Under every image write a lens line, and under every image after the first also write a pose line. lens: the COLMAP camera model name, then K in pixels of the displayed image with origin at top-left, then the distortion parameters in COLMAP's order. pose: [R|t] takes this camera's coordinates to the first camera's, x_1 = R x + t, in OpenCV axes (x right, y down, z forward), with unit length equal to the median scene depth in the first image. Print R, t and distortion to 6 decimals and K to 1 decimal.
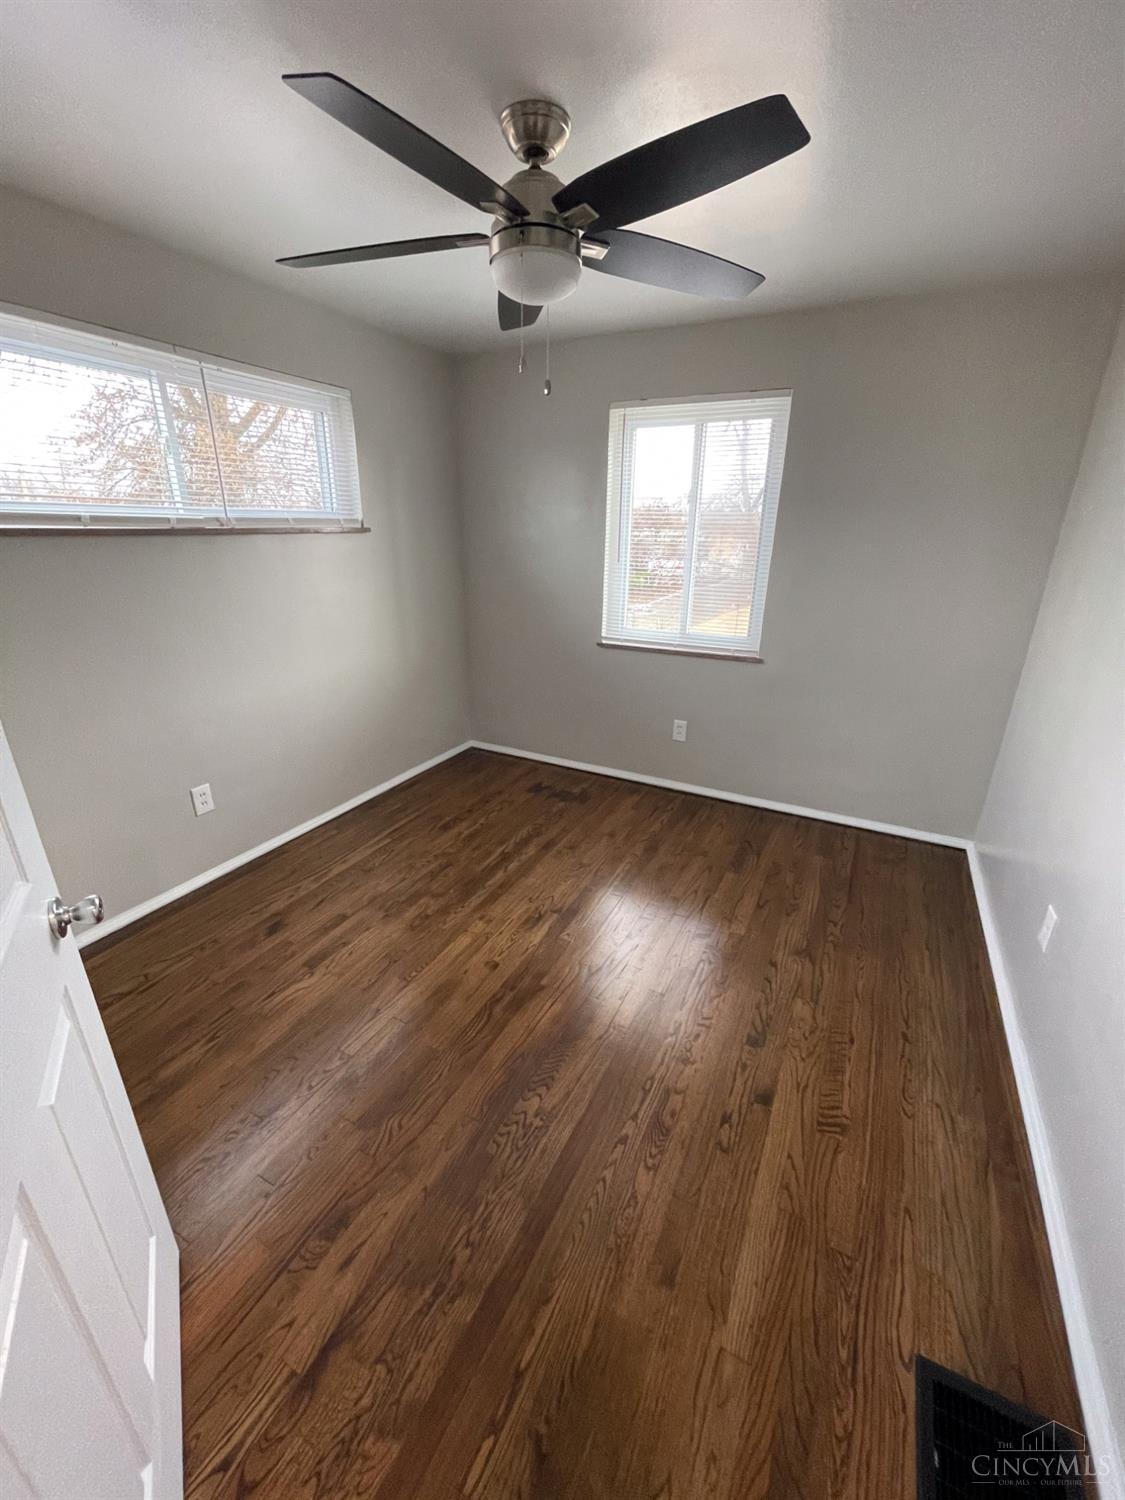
lens RADIAL K [[611.7, 0, 546.6], [0, 611.7, 748.0], [0, 0, 1]] dist [0.010529, 0.000203]
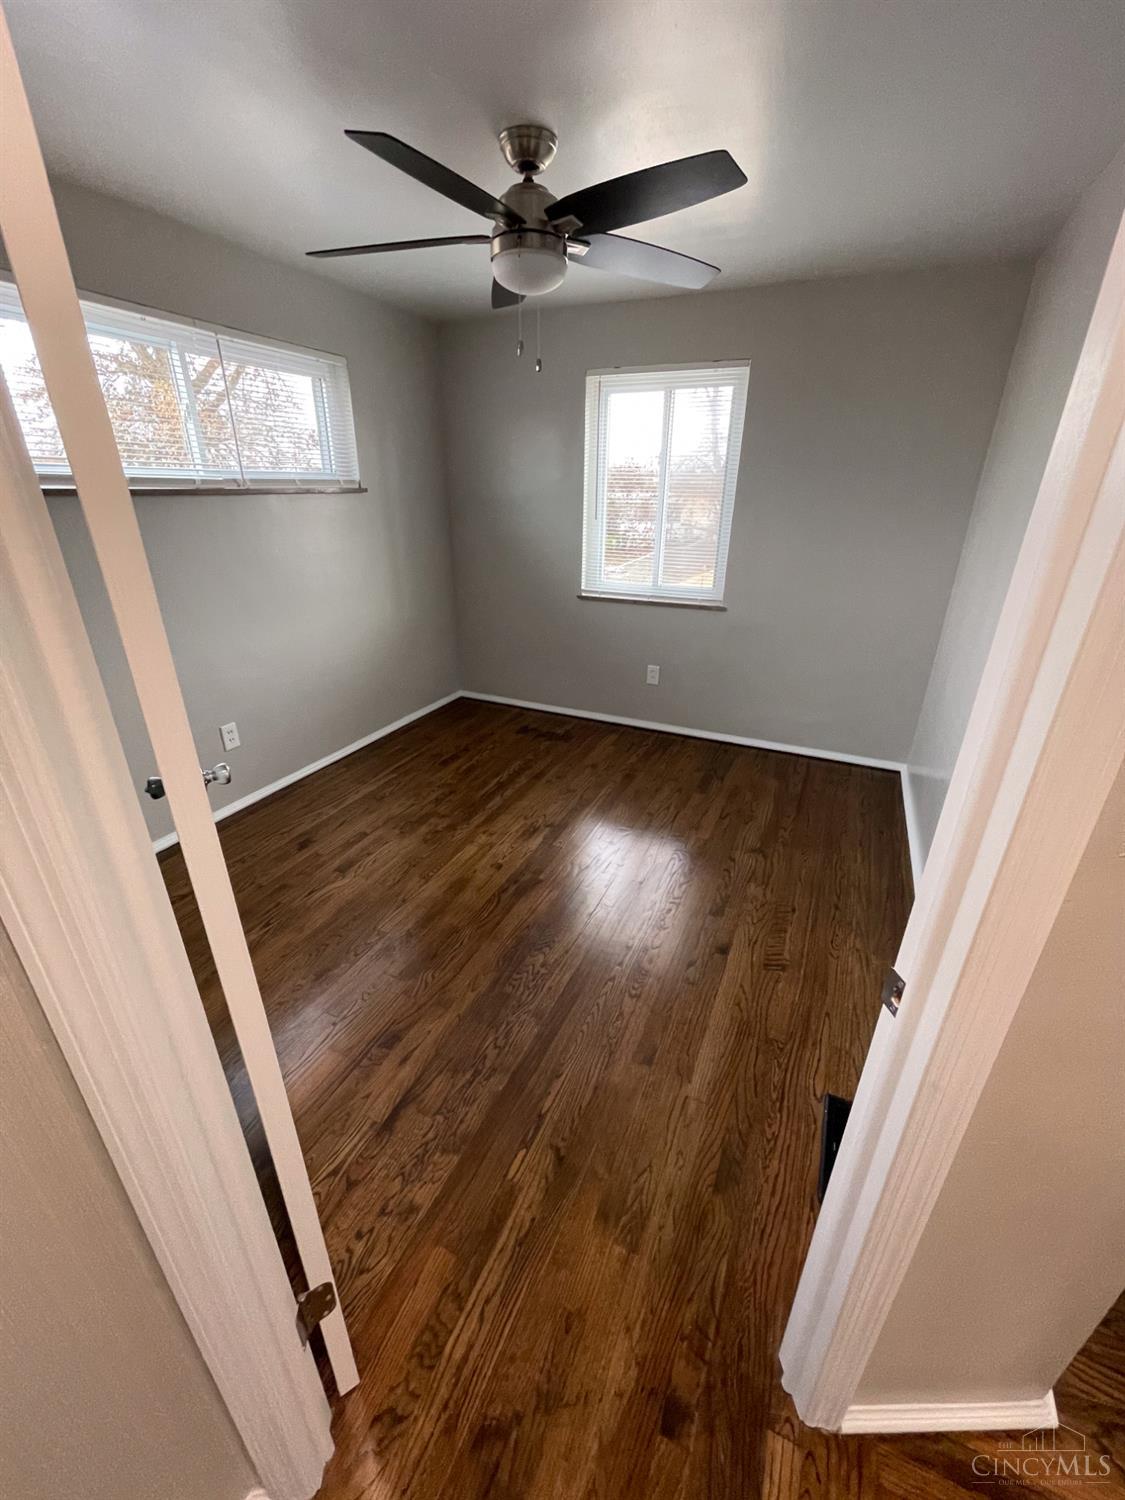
lens RADIAL K [[611.7, 0, 548.4], [0, 611.7, 744.5], [0, 0, 1]] dist [0.010529, 0.000203]
pose [[0.998826, -0.021012, 0.043643, -0.038359], [0.018851, 0.998604, 0.049335, 0.067004], [-0.044618, -0.048454, 0.997828, -0.173622]]
